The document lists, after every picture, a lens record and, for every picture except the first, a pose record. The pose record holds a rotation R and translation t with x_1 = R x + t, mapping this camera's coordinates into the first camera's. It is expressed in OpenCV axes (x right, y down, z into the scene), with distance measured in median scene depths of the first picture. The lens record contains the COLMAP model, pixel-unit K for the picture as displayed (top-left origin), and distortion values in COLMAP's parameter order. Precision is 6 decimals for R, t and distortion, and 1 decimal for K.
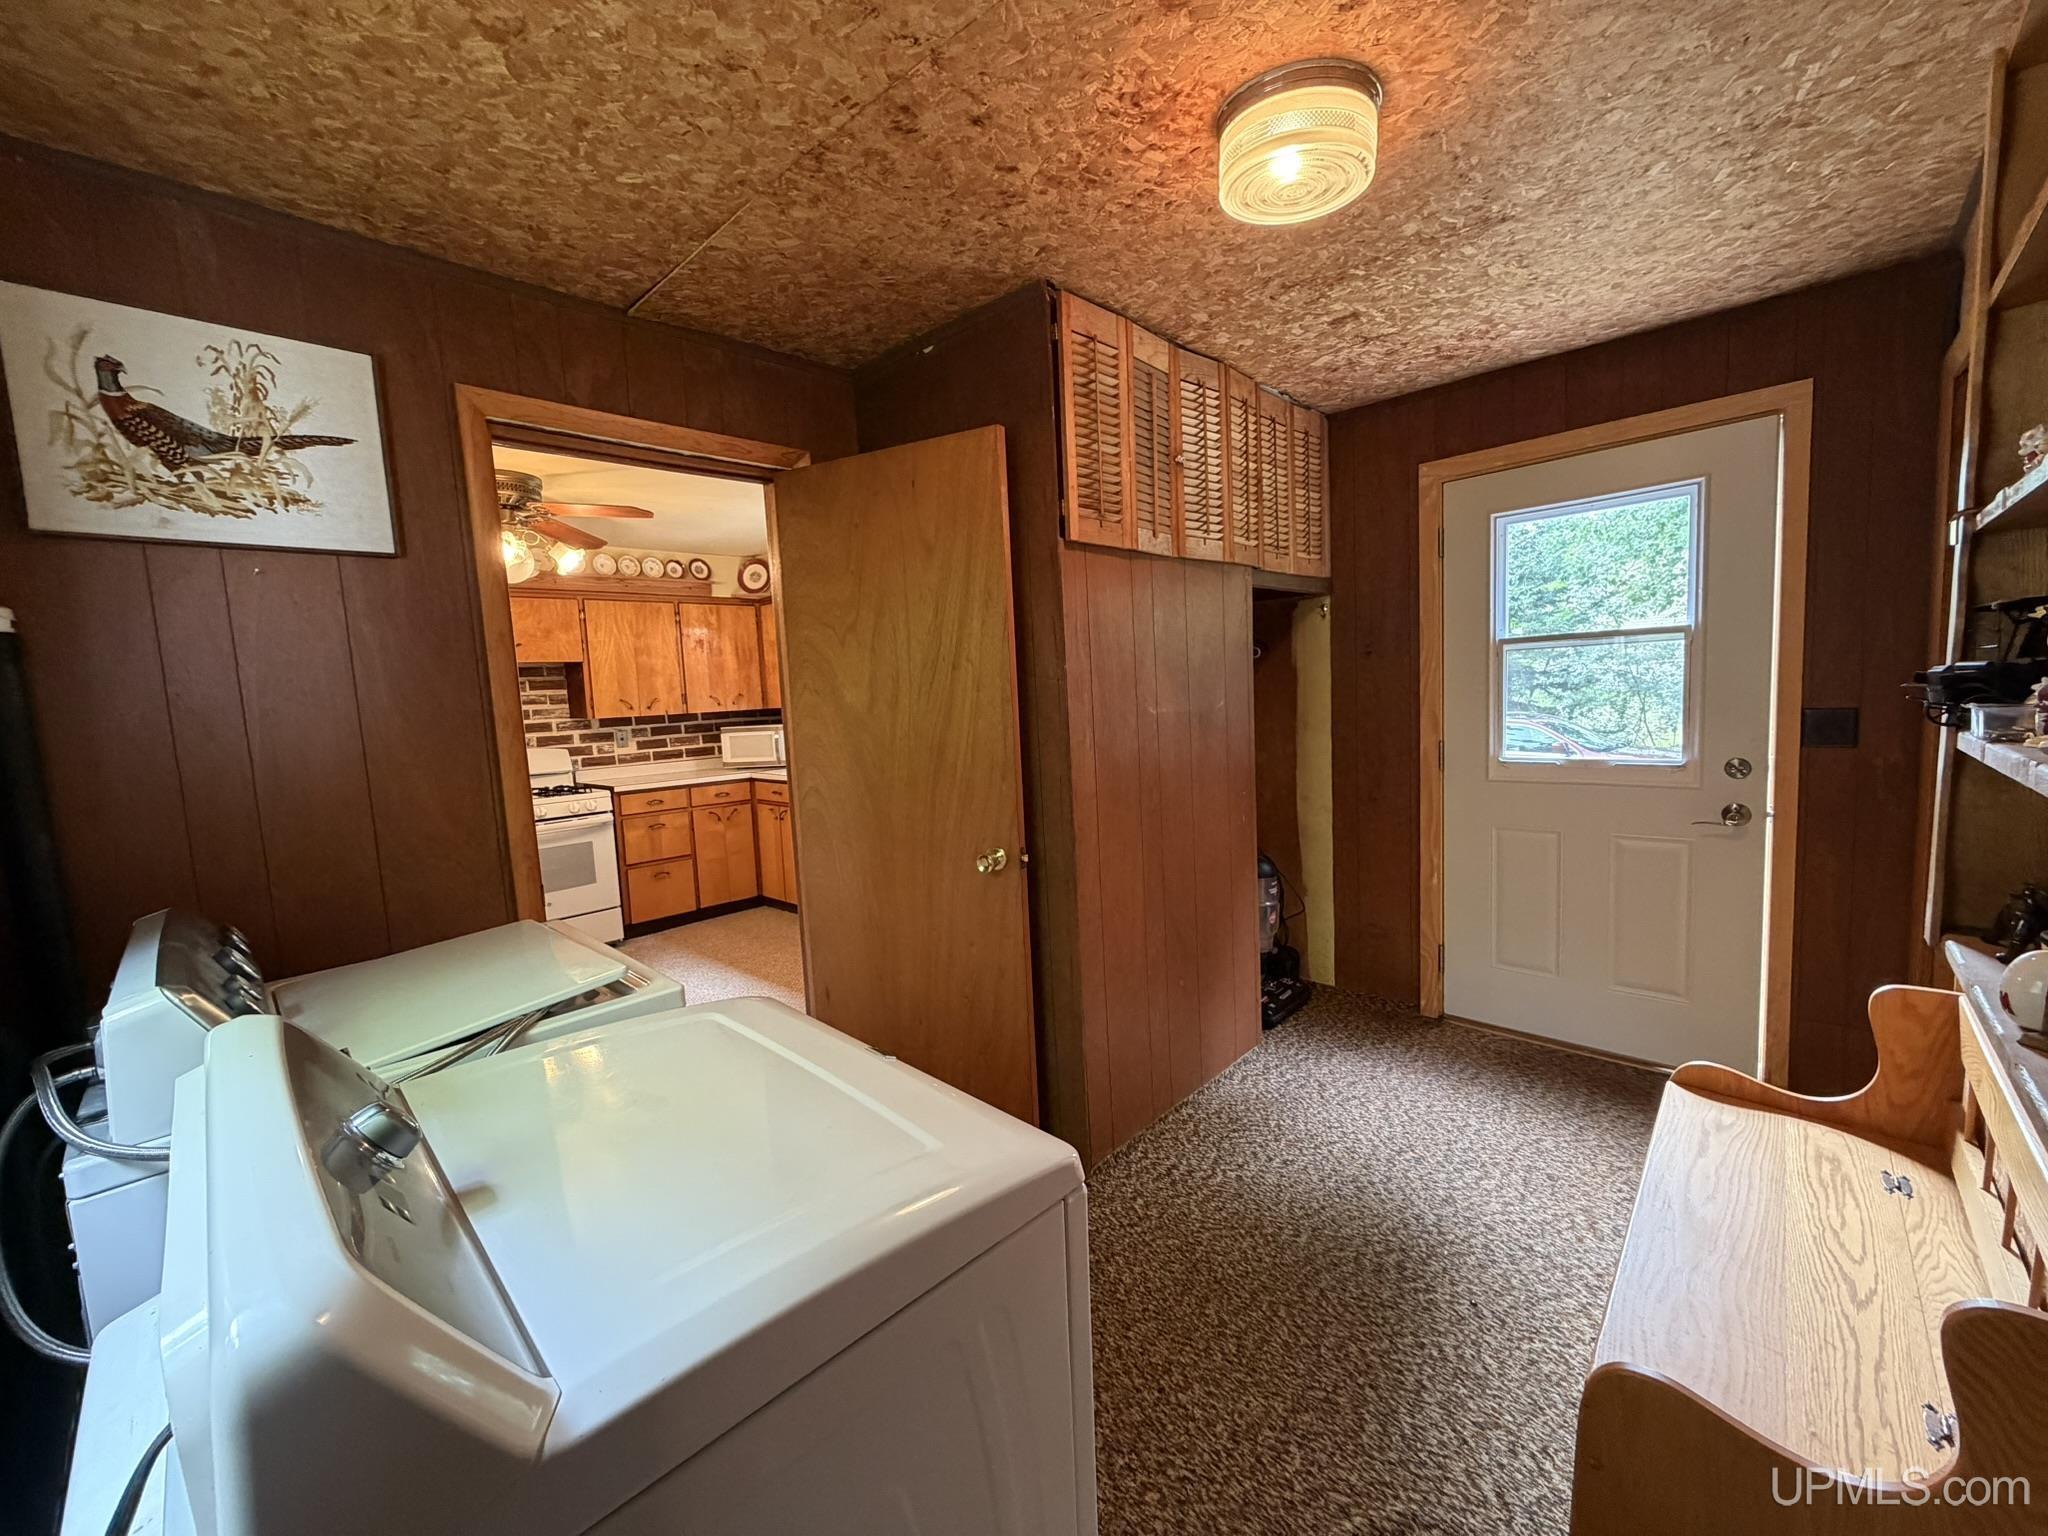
lens RADIAL K [[804.1, 0, 1025.3], [0, 804.1, 767.2], [0, 0, 1]] dist [-0.001782, 0.000394]
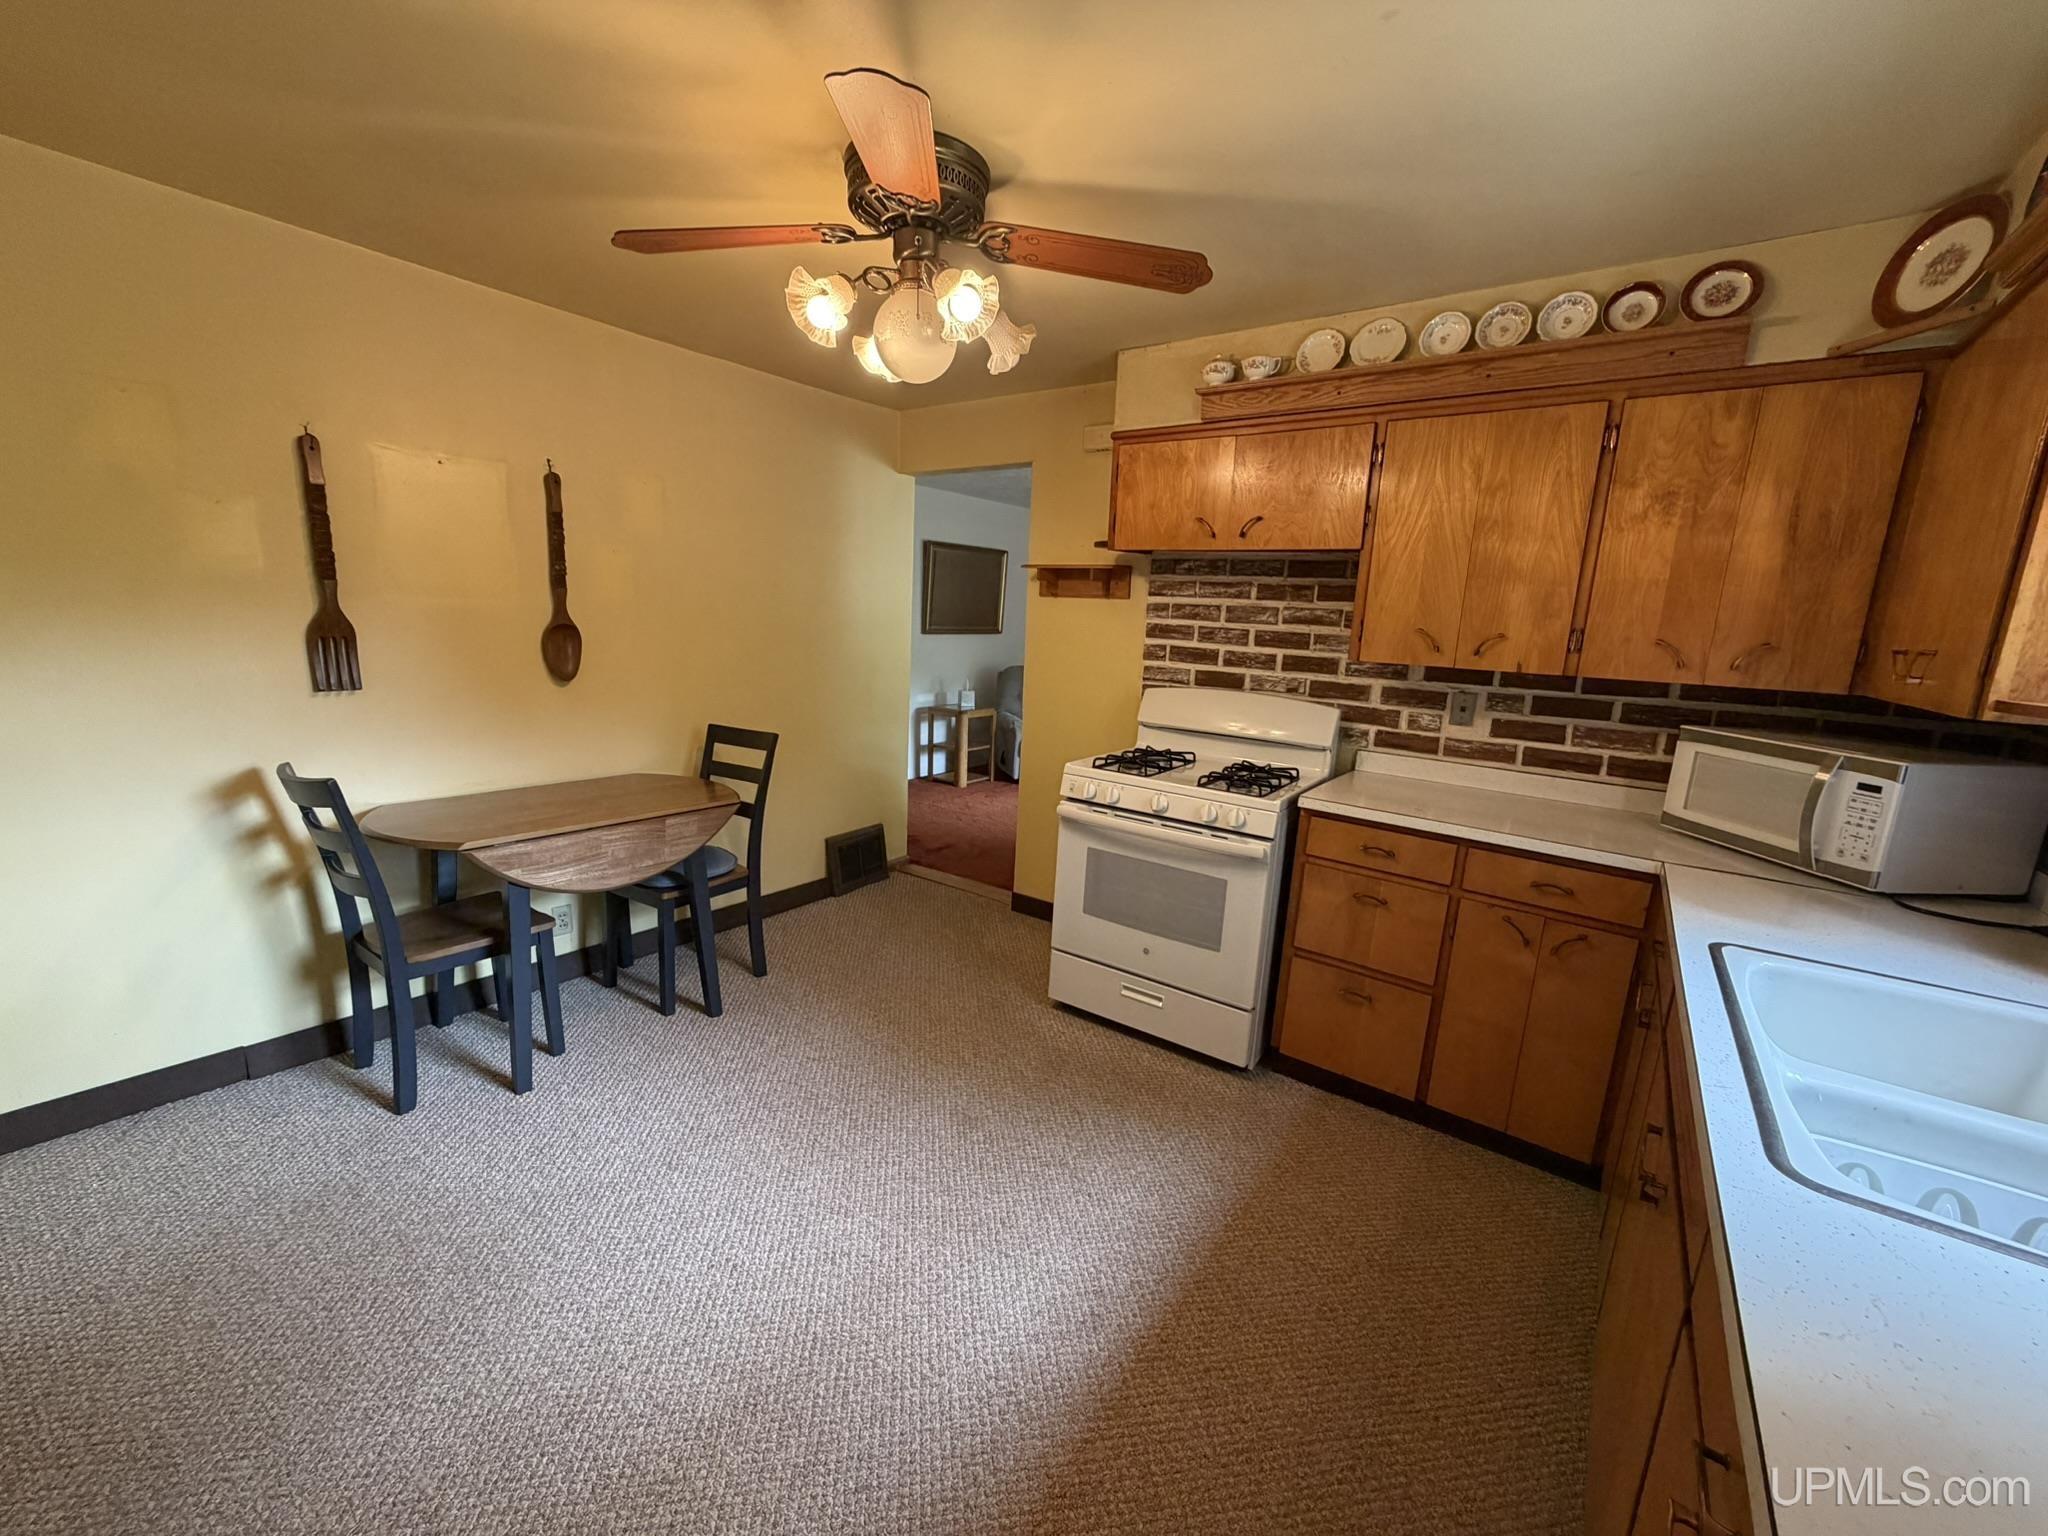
lens RADIAL K [[804.1, 0, 1022.6], [0, 804.1, 773.0], [0, 0, 1]] dist [-0.001782, 0.000394]
pose [[0.128480, 0.247532, -0.960323, -0.041355], [-0.150713, 0.961975, 0.227795, -0.071840], [0.980193, 0.115466, 0.160901, 0.667327]]
